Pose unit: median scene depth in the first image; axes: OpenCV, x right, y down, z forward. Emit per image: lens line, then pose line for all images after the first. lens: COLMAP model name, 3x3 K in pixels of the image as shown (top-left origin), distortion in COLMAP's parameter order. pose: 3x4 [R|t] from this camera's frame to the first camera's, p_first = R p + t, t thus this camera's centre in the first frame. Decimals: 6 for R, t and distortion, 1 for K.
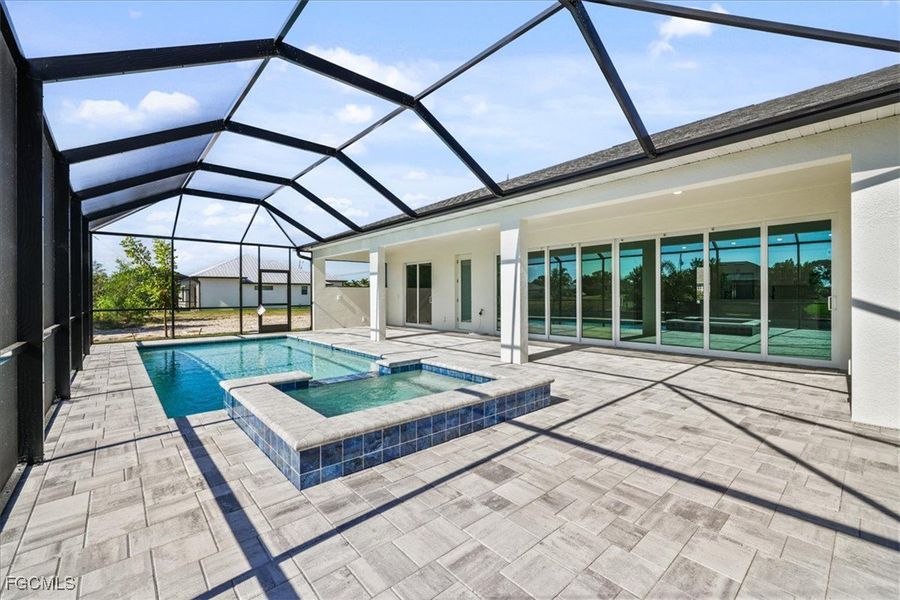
lens RADIAL K [[374.6, 0, 449.2], [0, 374.6, 296.1], [0, 0, 1]] dist [0.000682, 0.000005]
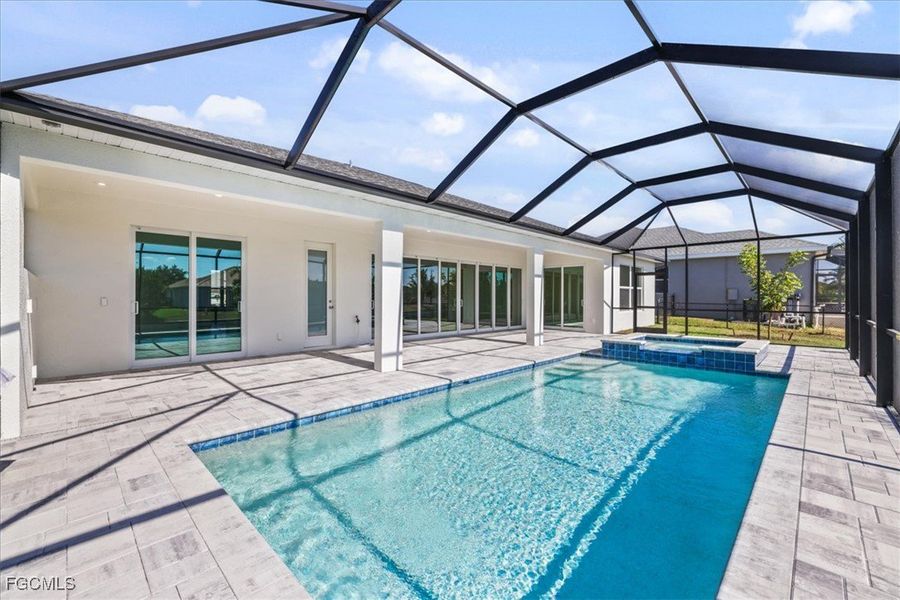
lens RADIAL K [[375.7, 0, 454.7], [0, 375.7, 297.8], [0, 0, 1]] dist [-0.000020, -0.000020]
pose [[-0.080031, 0.009994, 0.996742, -0.791224], [0.003867, 0.999945, -0.009715, 0.004109], [-0.996785, 0.003077, -0.080066, 0.902910]]
